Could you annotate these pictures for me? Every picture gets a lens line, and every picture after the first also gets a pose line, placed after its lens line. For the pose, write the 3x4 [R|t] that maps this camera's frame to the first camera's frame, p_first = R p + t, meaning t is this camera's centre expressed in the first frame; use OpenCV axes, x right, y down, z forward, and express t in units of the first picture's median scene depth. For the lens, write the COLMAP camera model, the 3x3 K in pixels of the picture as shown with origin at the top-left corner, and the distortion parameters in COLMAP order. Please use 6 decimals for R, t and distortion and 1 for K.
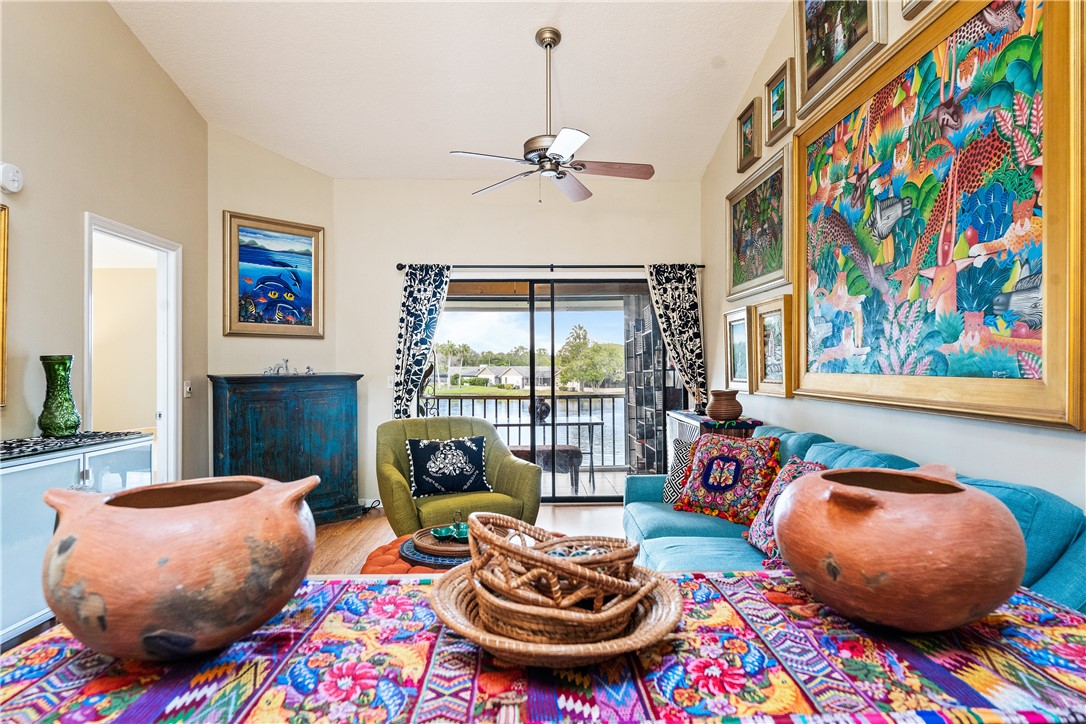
lens RADIAL K [[610.3, 0, 547.3], [0, 610.3, 365.4], [0, 0, 1]] dist [-0.002876, -0.000346]
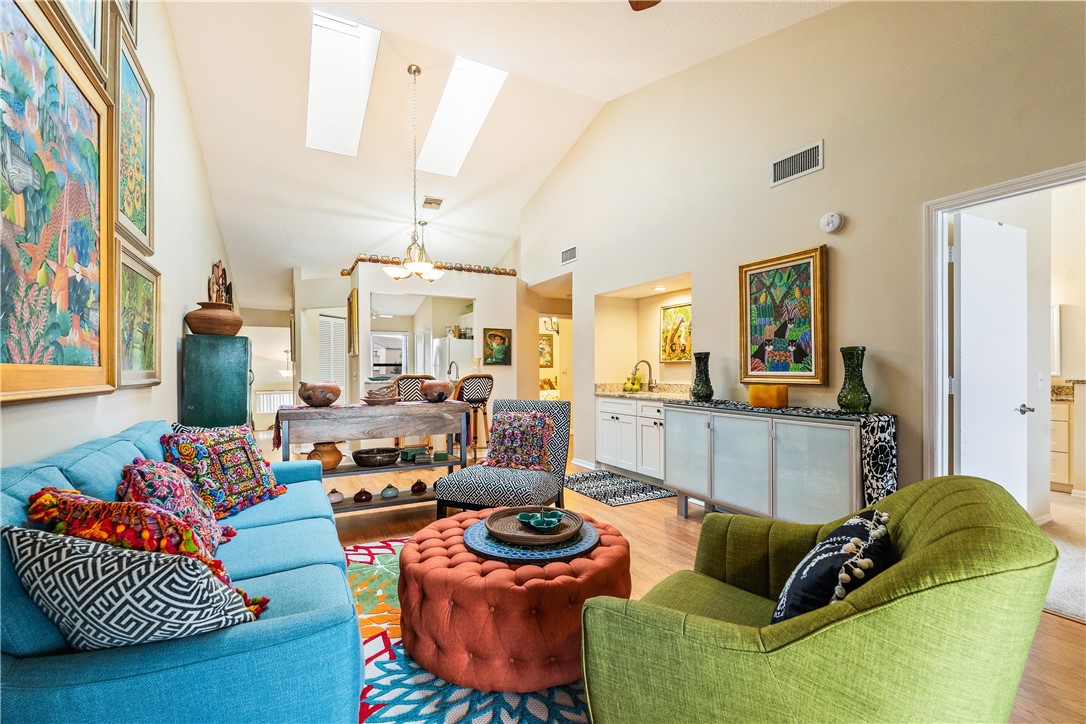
lens RADIAL K [[477.5, 0, 548.0], [0, 477.5, 365.7], [0, 0, 1]] dist [-0.003102, 0.000652]
pose [[-0.890260, 0.003805, -0.455436, 0.130175], [0.007768, 0.999946, -0.006831, 0.016008], [0.455386, -0.009620, -0.890242, 1.108340]]
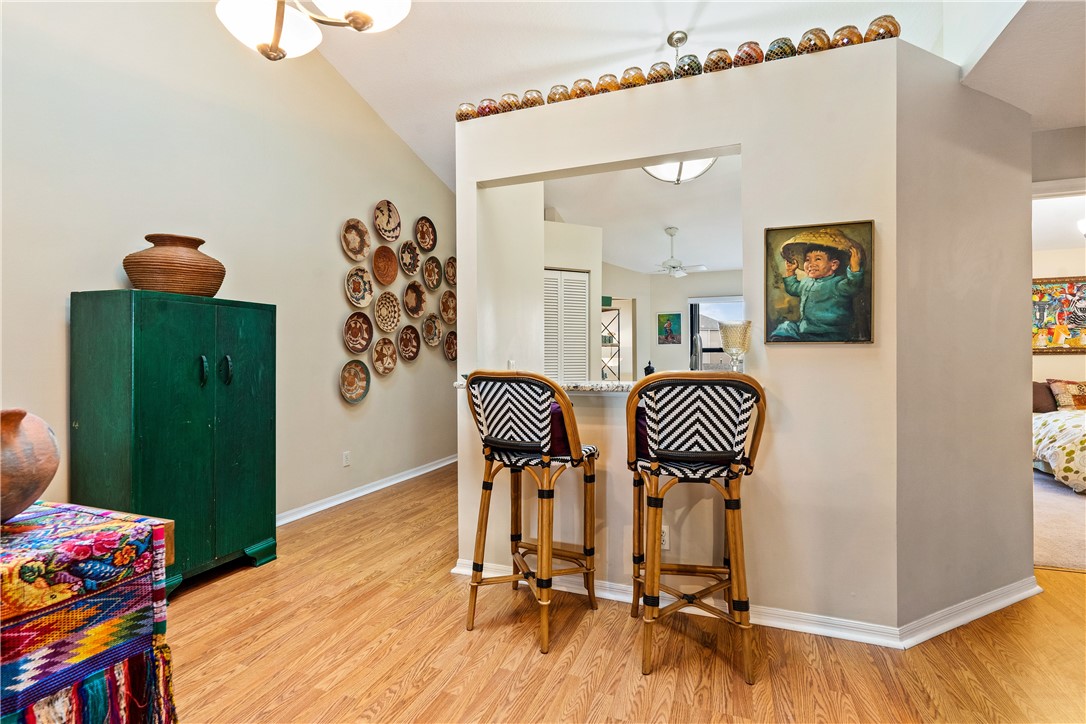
lens RADIAL K [[508.1, 0, 547.5], [0, 508.1, 358.6], [0, 0, 1]] dist [-0.000811, -0.000400]
pose [[-0.926949, 0.005807, 0.375143, -0.358498], [0.004840, 0.999982, -0.003519, 0.019063], [-0.375157, -0.001447, -0.926960, 0.249539]]
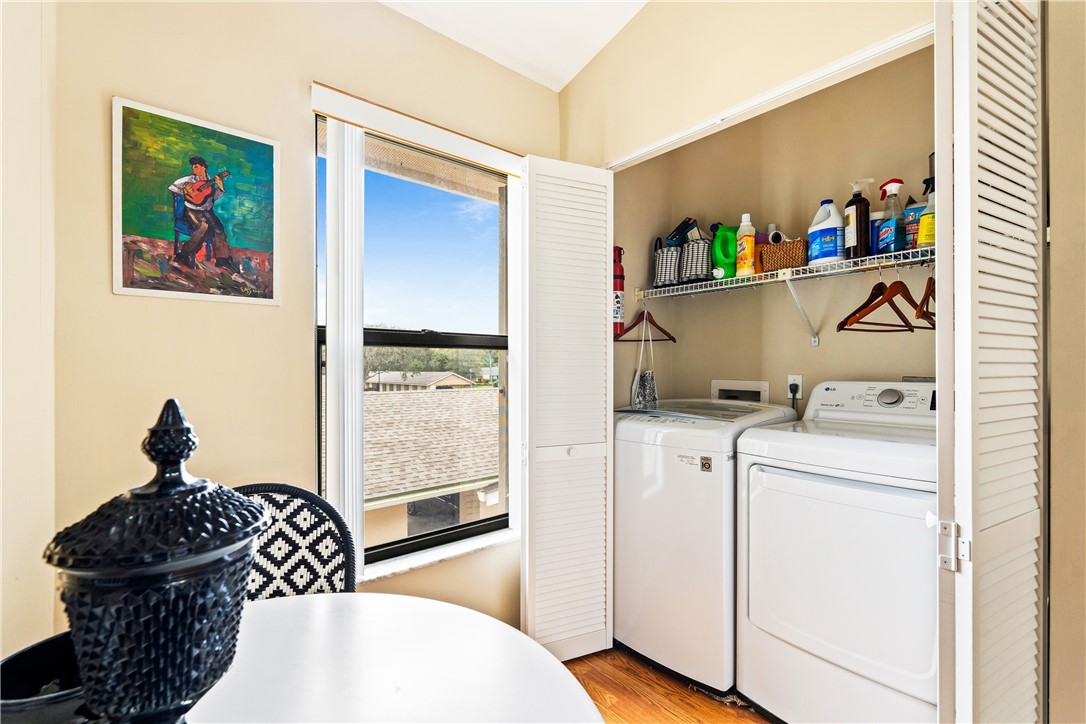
lens RADIAL K [[477.5, 0, 548.0], [0, 477.5, 365.7], [0, 0, 1]] dist [-0.003102, 0.000652]
pose [[-0.772477, 0.001461, -0.635041, -0.070080], [0.005594, 0.999974, -0.004504, 0.014381], [0.635018, -0.007032, -0.772465, -1.150747]]
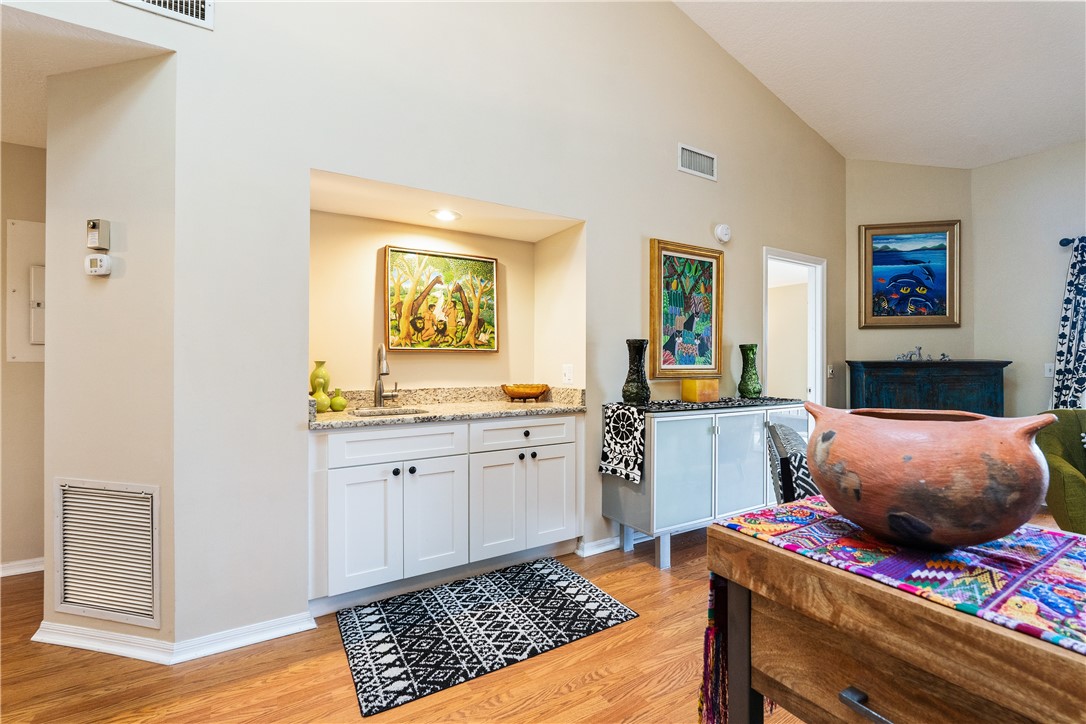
lens RADIAL K [[479.6, 0, 546.3], [0, 479.6, 362.9], [0, 0, 1]] dist [-0.004352, -0.000125]
pose [[0.503185, 0.003000, -0.864174, -0.021678], [0.000491, 0.999993, 0.003757, 0.017252], [0.864179, -0.002315, 0.503179, -0.021436]]
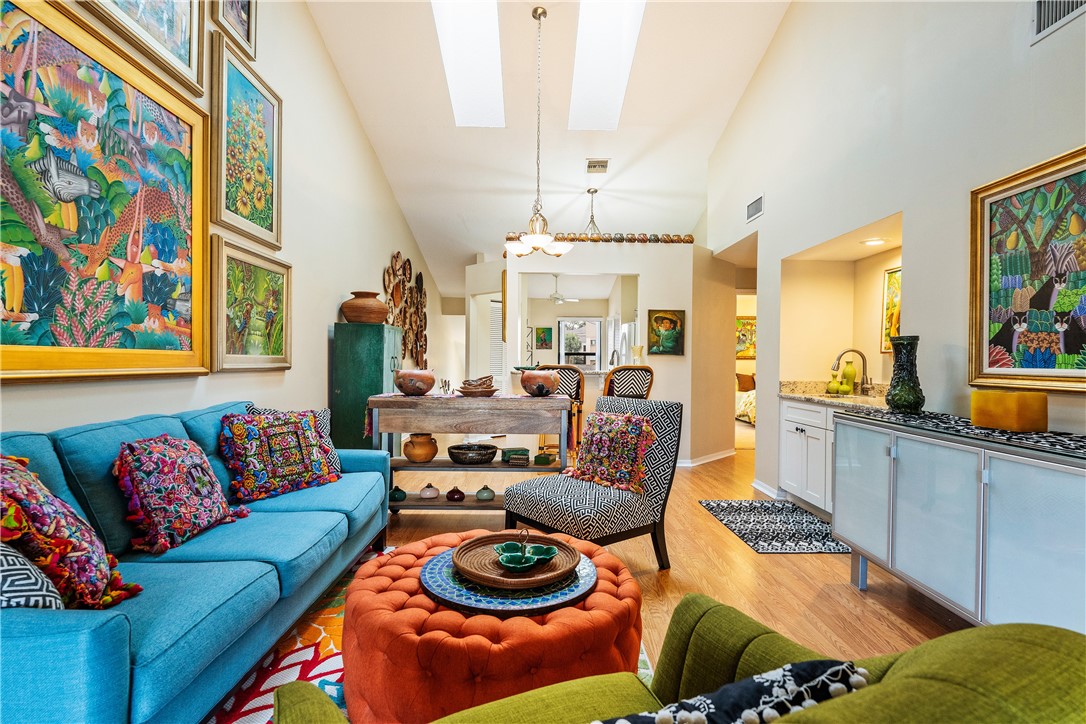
lens RADIAL K [[545.6, 0, 547.4], [0, 545.6, 364.7], [0, 0, 1]] dist [-0.001689, 0.000653]
pose [[-0.999980, -0.006124, 0.001733, -0.114872], [-0.006110, 0.999949, 0.008004, 0.018577], [-0.001782, 0.007993, -0.999966, 1.092153]]
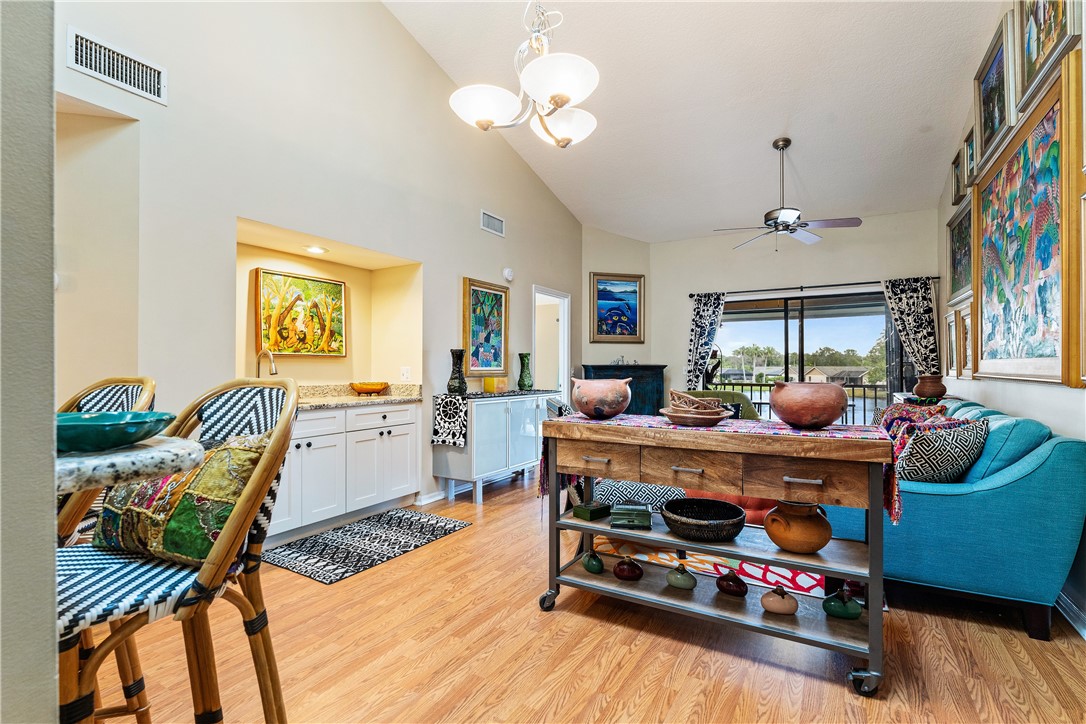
lens RADIAL K [[504.4, 0, 546.6], [0, 504.4, 366.0], [0, 0, 1]] dist [-0.004130, -0.000403]
pose [[0.850980, 0.001602, -0.525195, 0.145261], [-0.001393, 0.999999, 0.000794, 0.019592], [0.525196, 0.000056, 0.850981, -0.343917]]
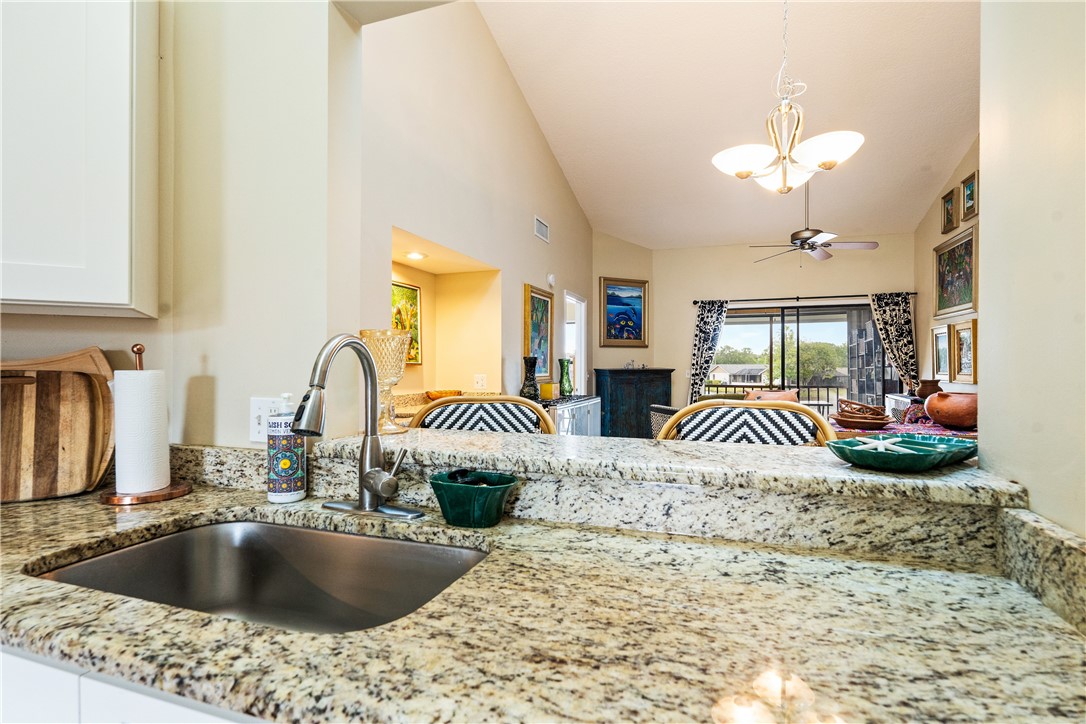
lens RADIAL K [[538.3, 0, 548.8], [0, 538.3, 366.5], [0, 0, 1]] dist [-0.001820, -0.000019]
pose [[0.935939, 0.002407, -0.352153, -0.125149], [-0.000520, 0.999985, 0.005451, 0.000565], [0.352161, -0.004919, 0.935926, -0.578813]]
